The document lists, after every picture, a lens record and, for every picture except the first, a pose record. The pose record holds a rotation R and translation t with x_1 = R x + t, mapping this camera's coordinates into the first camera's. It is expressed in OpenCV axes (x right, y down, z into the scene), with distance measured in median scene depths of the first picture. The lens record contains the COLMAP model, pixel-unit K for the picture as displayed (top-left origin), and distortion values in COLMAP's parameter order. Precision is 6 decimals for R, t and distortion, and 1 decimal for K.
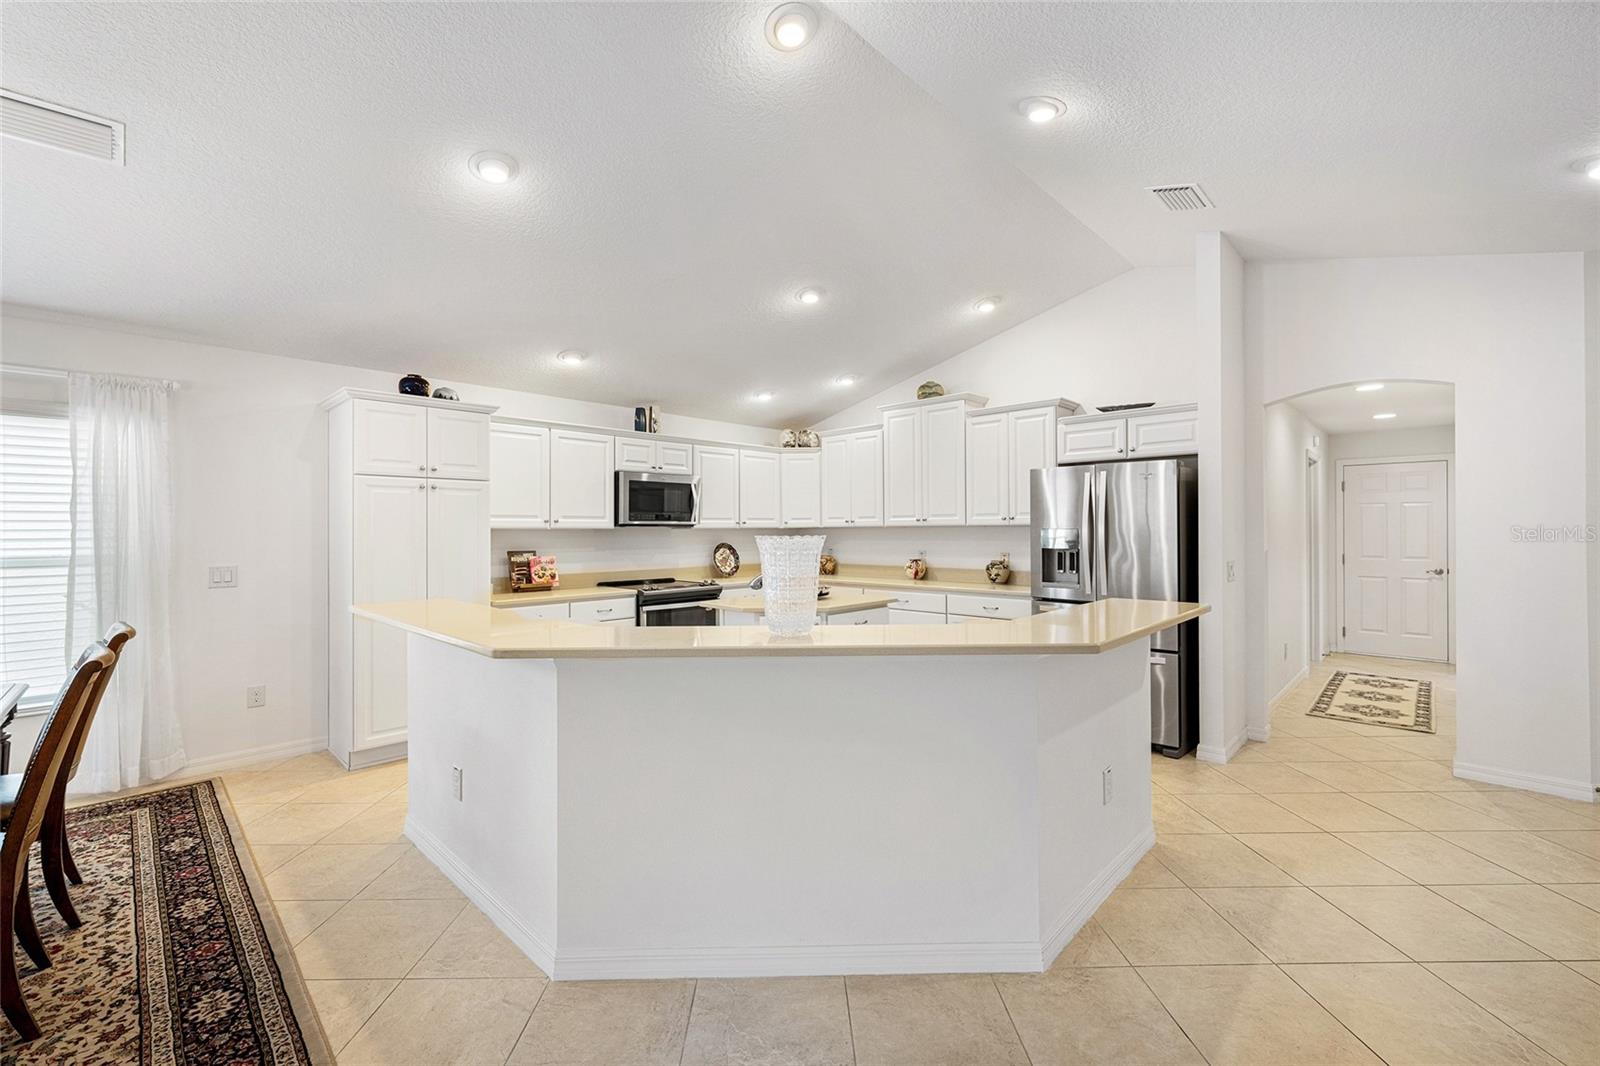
lens RADIAL K [[666.9, 0, 800.0], [0, 666.9, 533.0], [0, 0, 1]] dist [-0.001504, -0.000118]
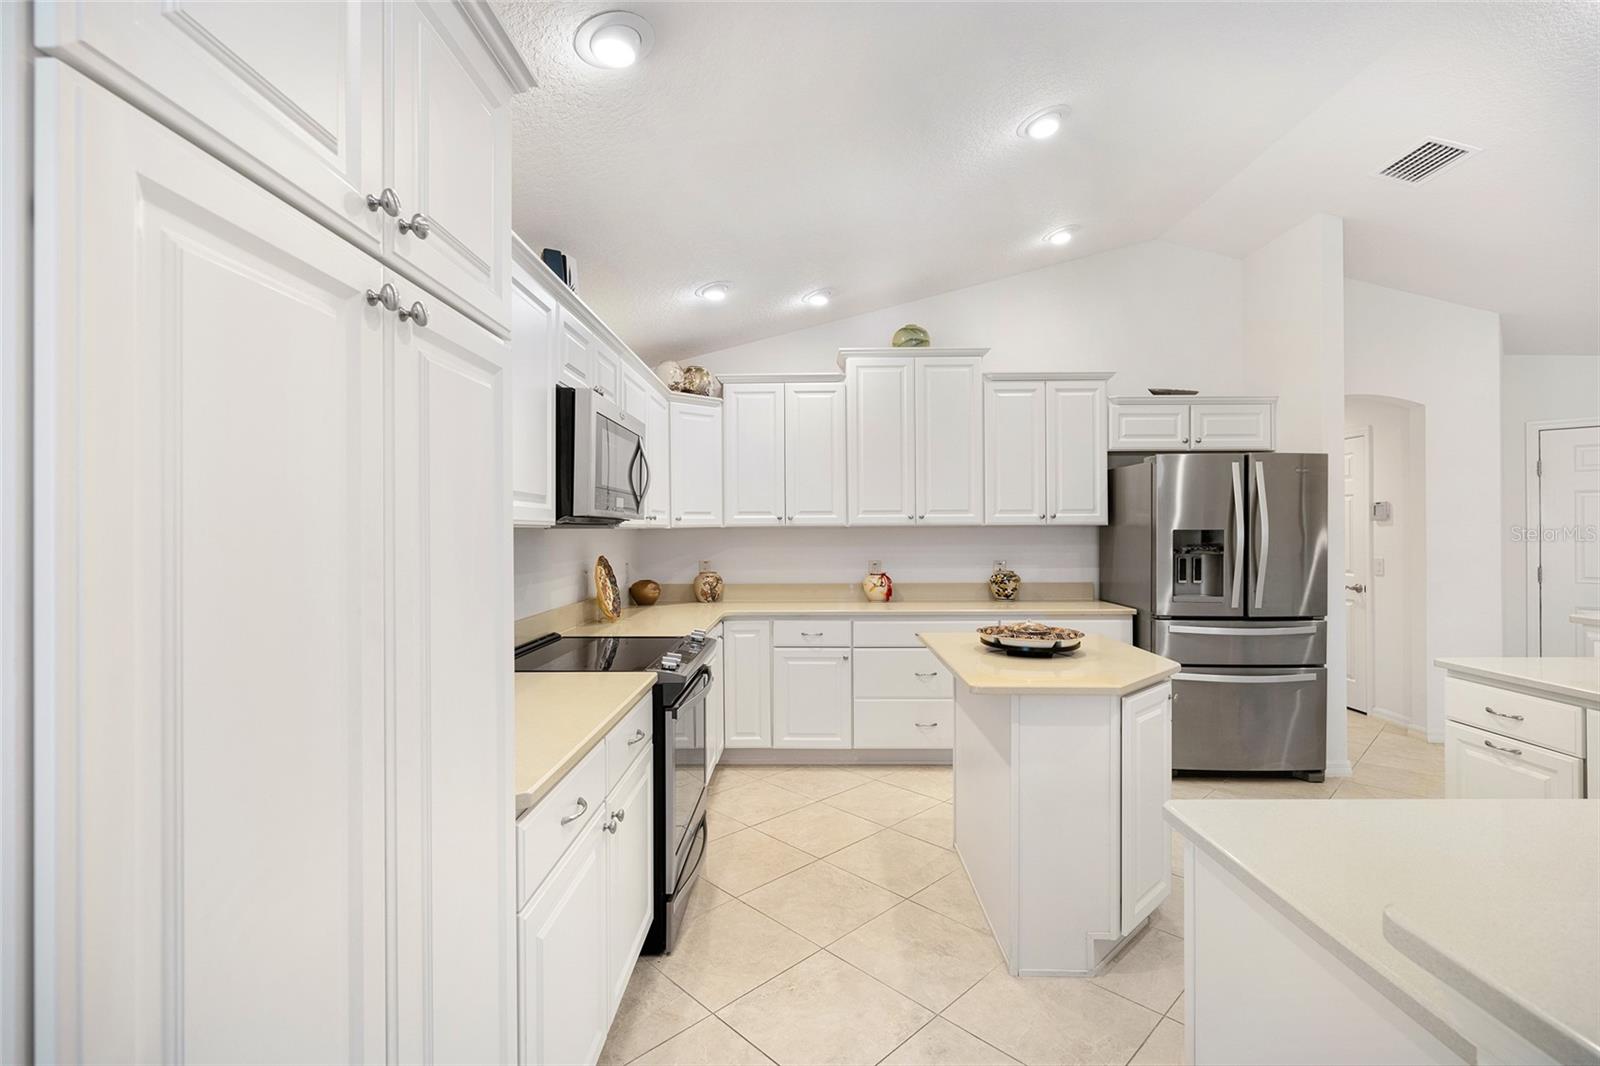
lens RADIAL K [[722.0, 0, 800.0], [0, 722.0, 533.0], [0, 0, 1]] dist [0.001519, 0.000102]
pose [[0.727283, -0.000171, 0.686338, -0.780426], [0.003393, 0.999989, -0.003347, -0.001190], [-0.686329, 0.004763, 0.727275, 0.950578]]
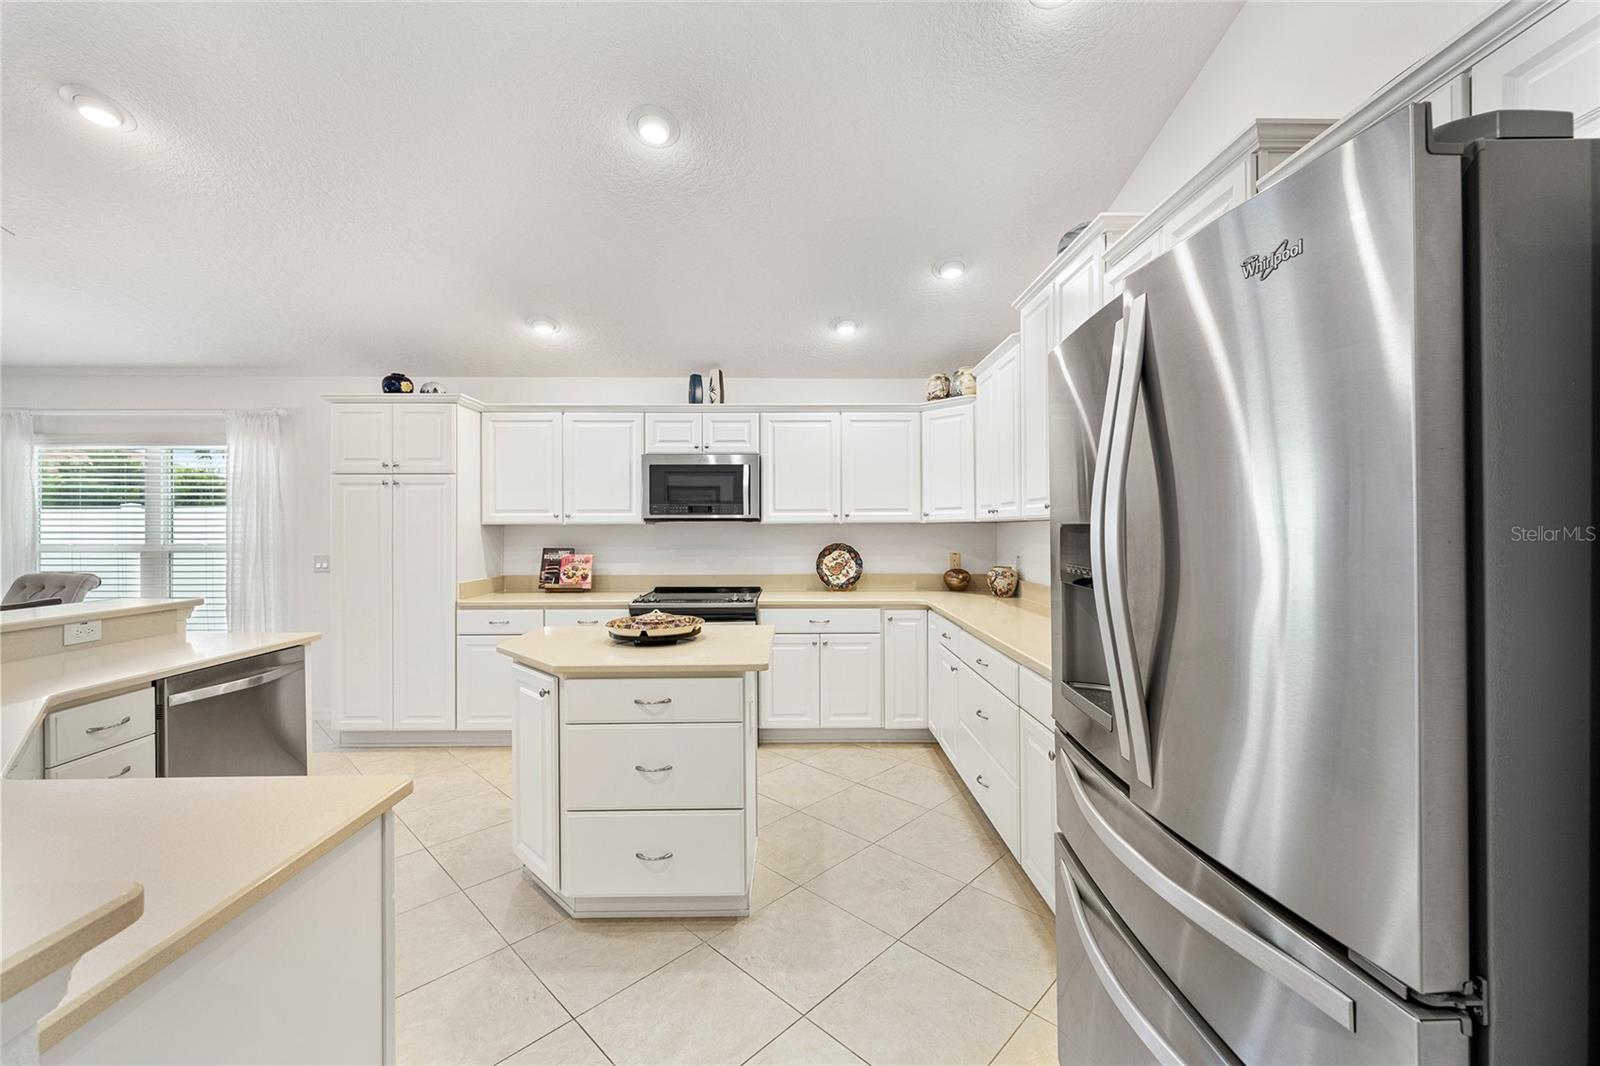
lens RADIAL K [[631.9, 0, 803.2], [0, 631.9, 529.6], [0, 0, 1]] dist [-0.000889, -0.000199]
pose [[0.707980, 0.005017, -0.706215, 0.694064], [-0.003208, 0.999987, 0.003887, -0.005331], [0.706225, -0.000486, 0.707987, 0.957887]]
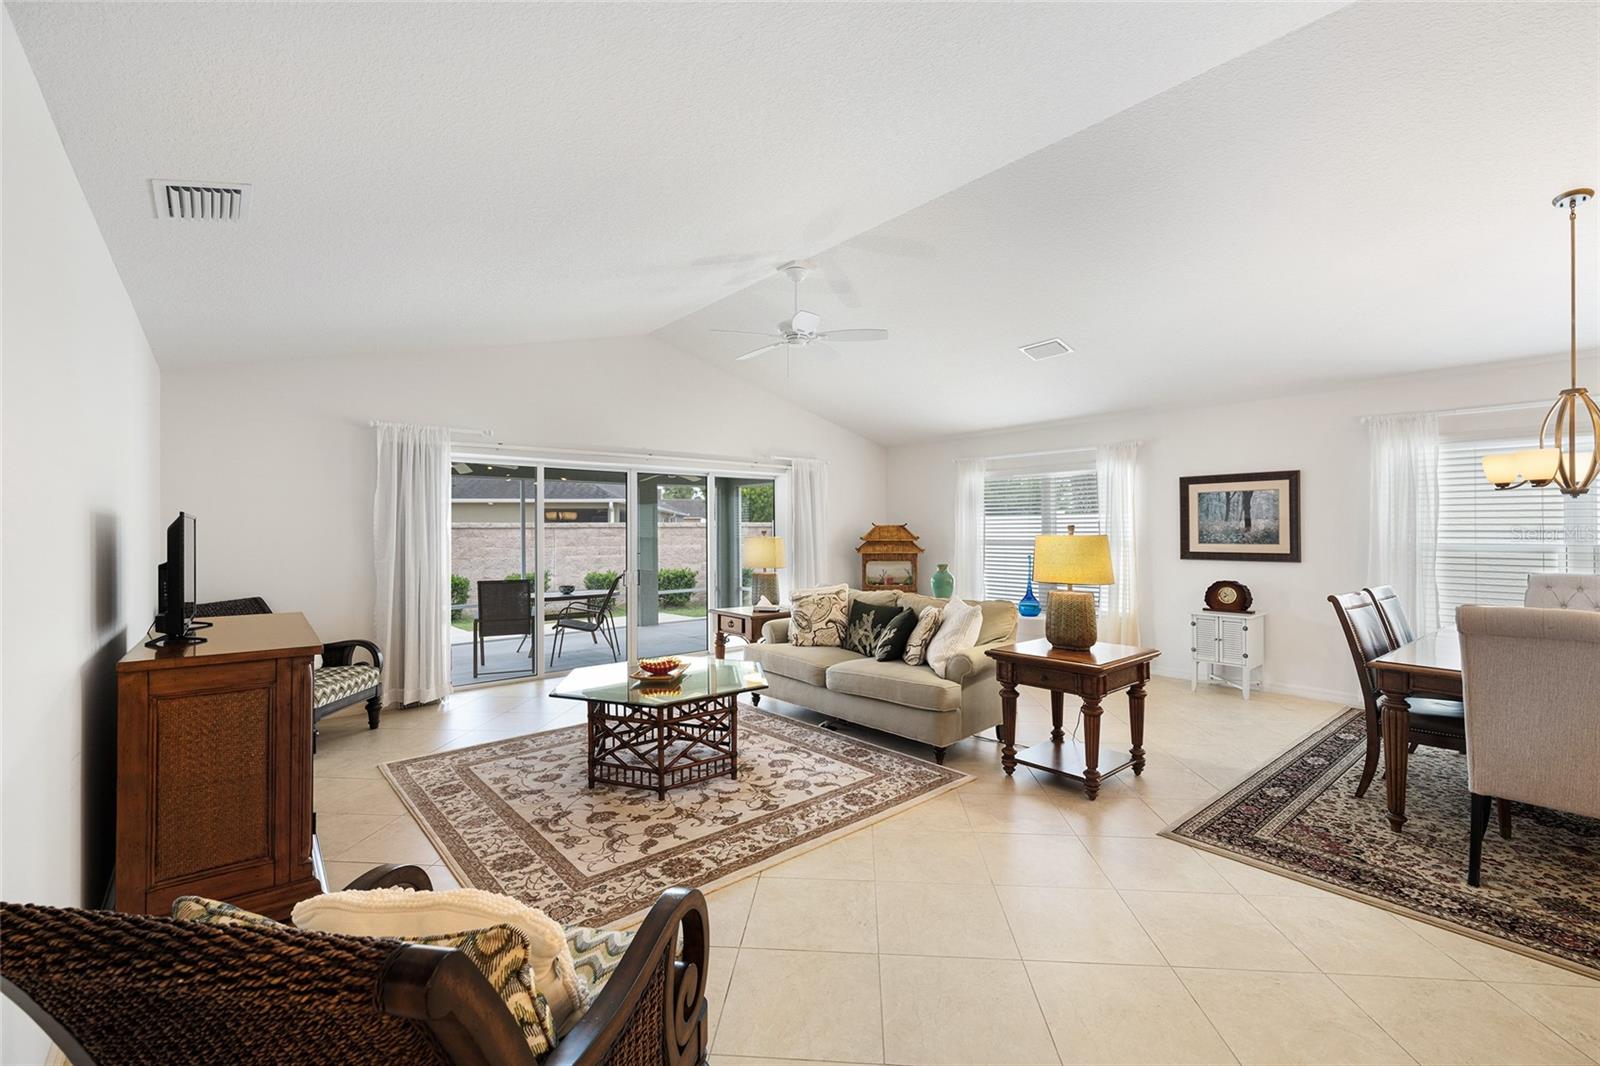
lens RADIAL K [[675.7, 0, 800.7], [0, 675.7, 527.0], [0, 0, 1]] dist [-0.000240, -0.000096]
pose [[-0.097843, -0.000516, -0.995202, 0.179769], [0.000231, 1.000000, -0.000541, 0.002254], [0.995202, -0.000283, -0.097843, -0.494877]]
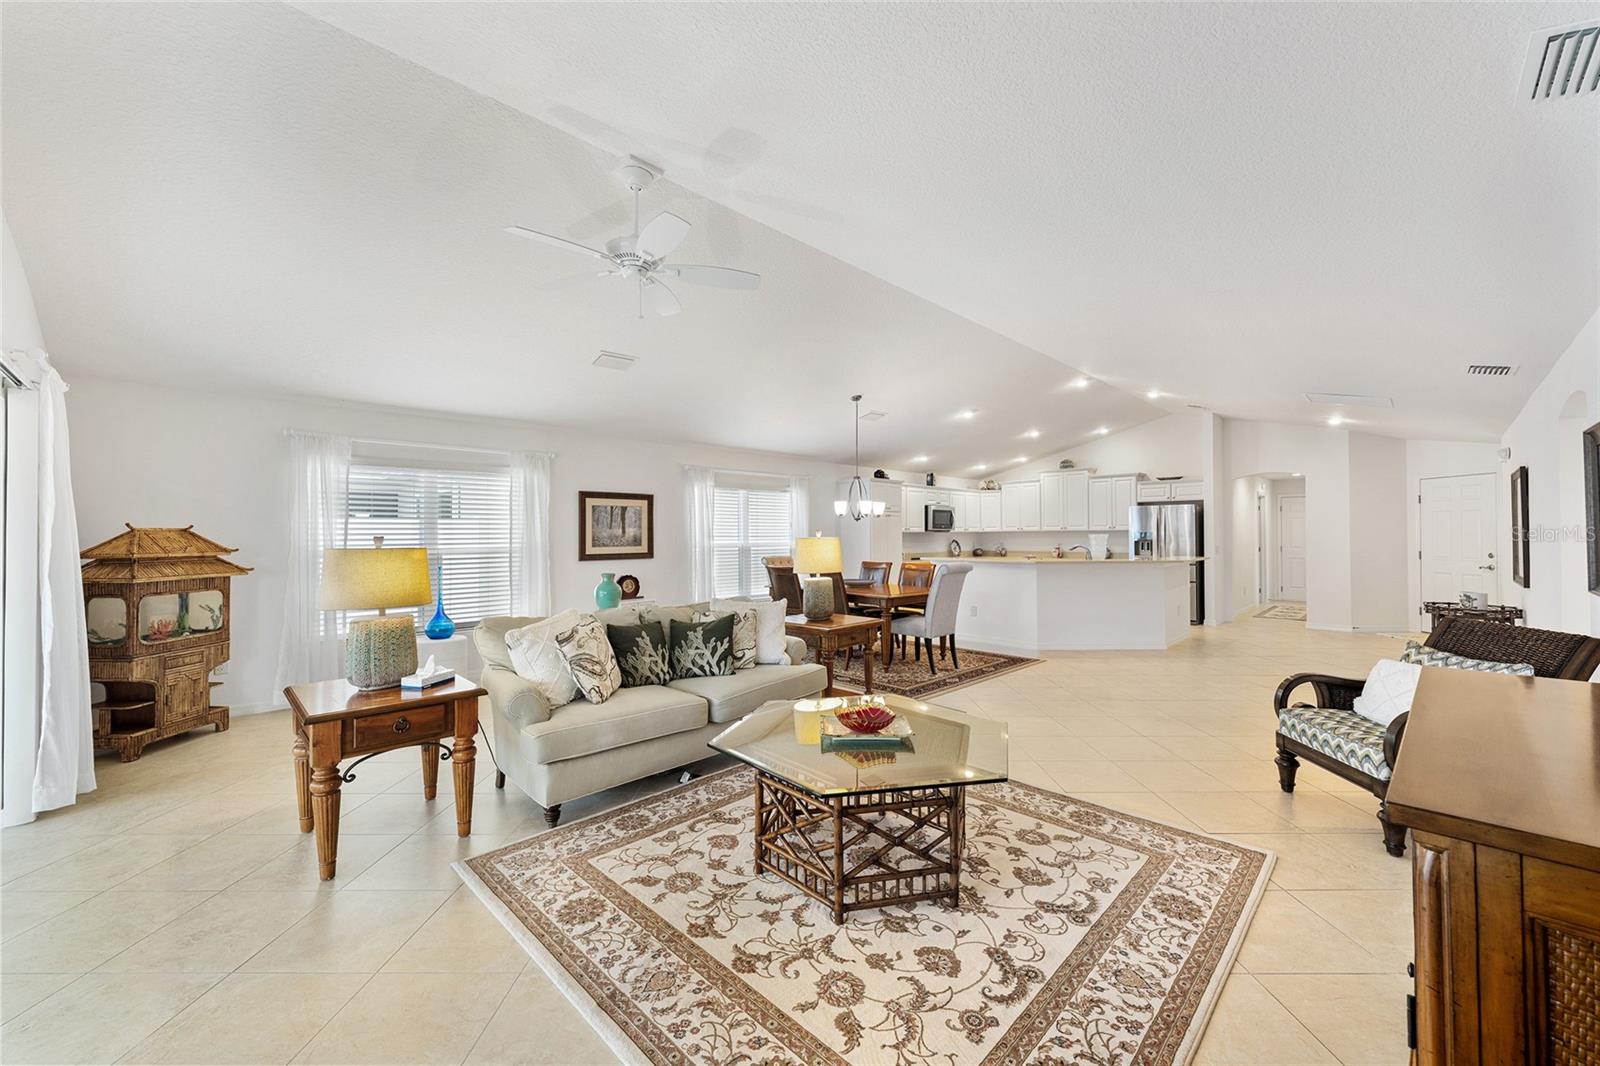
lens RADIAL K [[627.4, 0, 802.7], [0, 627.4, 525.4], [0, 0, 1]] dist [0.000436, -0.000234]
pose [[0.999859, -0.001571, -0.016734, -1.044963], [0.001243, 0.999807, -0.019626, 0.015787], [0.016761, 0.019603, 0.999667, -1.657786]]
